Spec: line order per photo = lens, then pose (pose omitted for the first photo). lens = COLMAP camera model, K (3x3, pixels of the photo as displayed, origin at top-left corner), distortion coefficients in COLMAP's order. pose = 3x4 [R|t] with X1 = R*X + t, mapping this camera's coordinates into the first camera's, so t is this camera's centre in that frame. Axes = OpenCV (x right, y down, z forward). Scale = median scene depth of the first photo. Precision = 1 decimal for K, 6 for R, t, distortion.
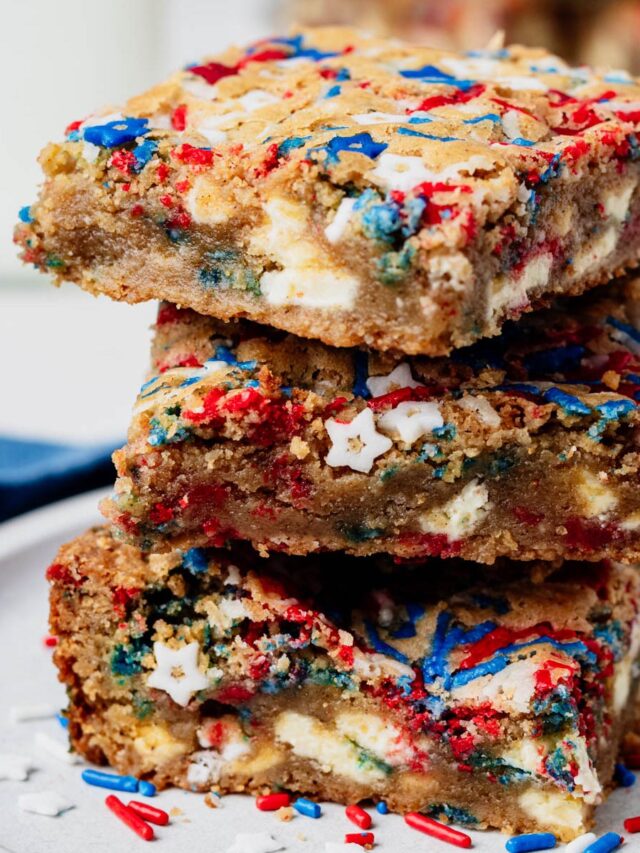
lens RADIAL K [[3205.5, 0, 318.6], [0, 3205.5, 418.6], [0, 0, 1]] dist [-0.119115, 0.000000]
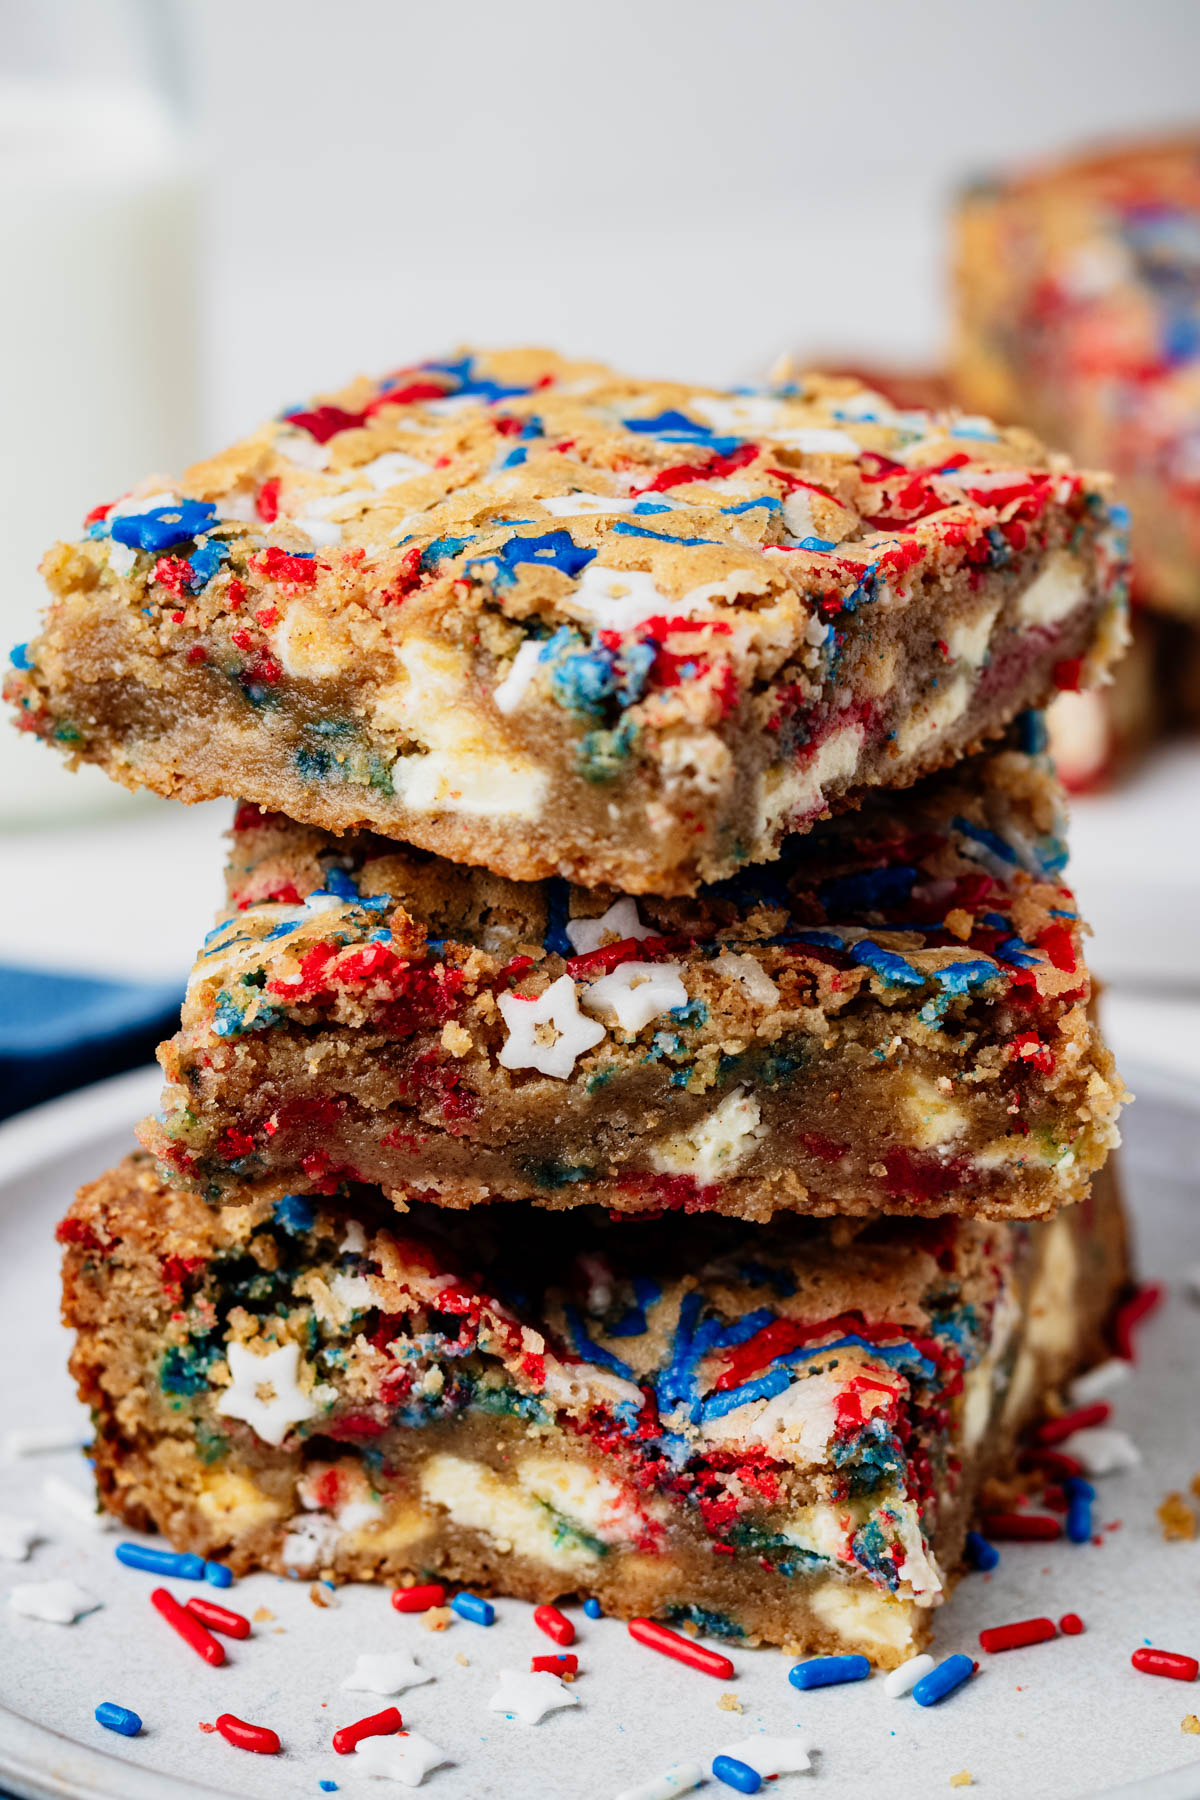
lens RADIAL K [[4602.4, 0, 593.3], [0, 4602.4, 916.1], [0, 0, 1]] dist [-0.008877, 0.000000]
pose [[0.999996, -0.001321, 0.002418, 0.018160], [0.001264, 0.999721, 0.023600, -0.035169], [-0.002449, -0.023596, 0.999719, 0.105830]]
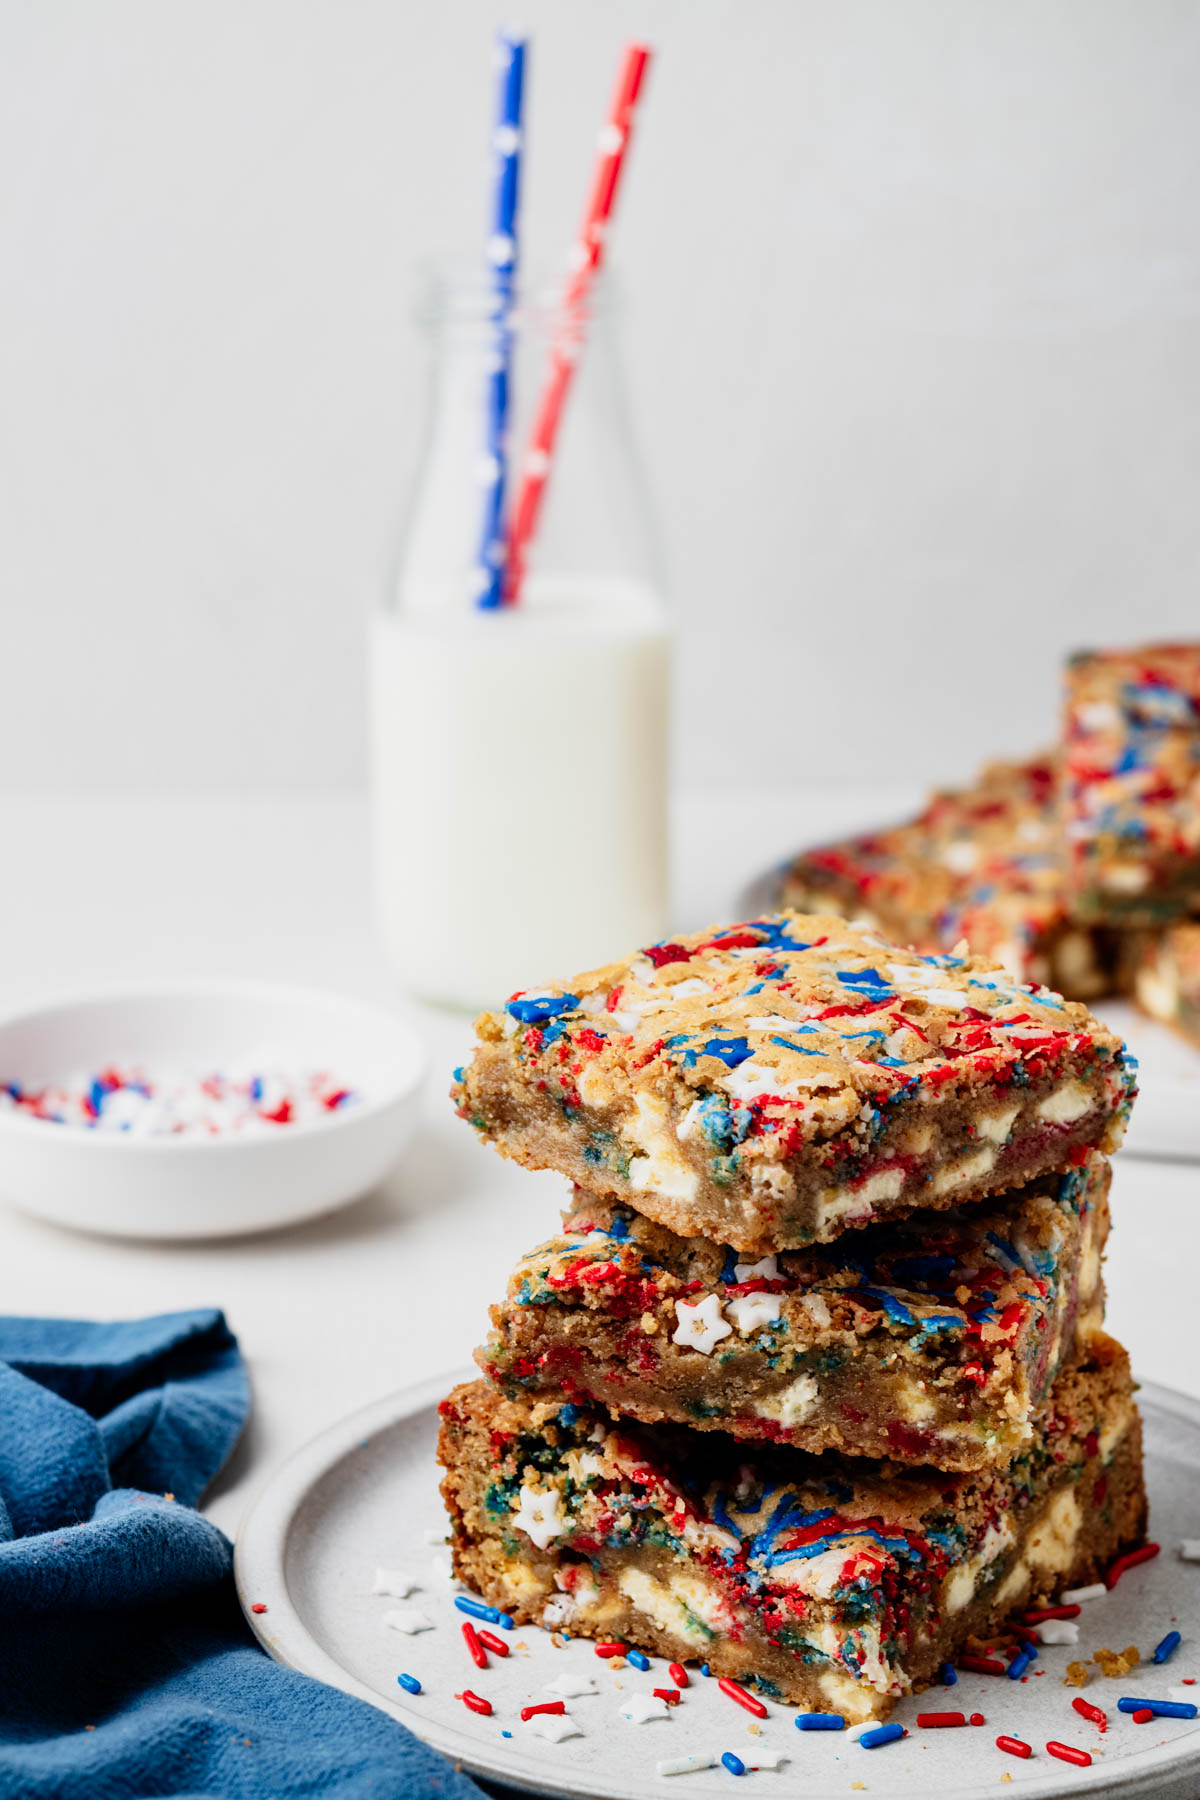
lens RADIAL K [[4317.3, 0, 595.9], [0, 4317.3, 902.1], [0, 0, 1]] dist [-0.134592, 0.000000]
pose [[0.957758, 0.098544, -0.270166, 0.347685], [-0.114362, 0.992490, -0.043406, -0.065137], [0.263859, 0.072469, 0.961835, -0.398419]]
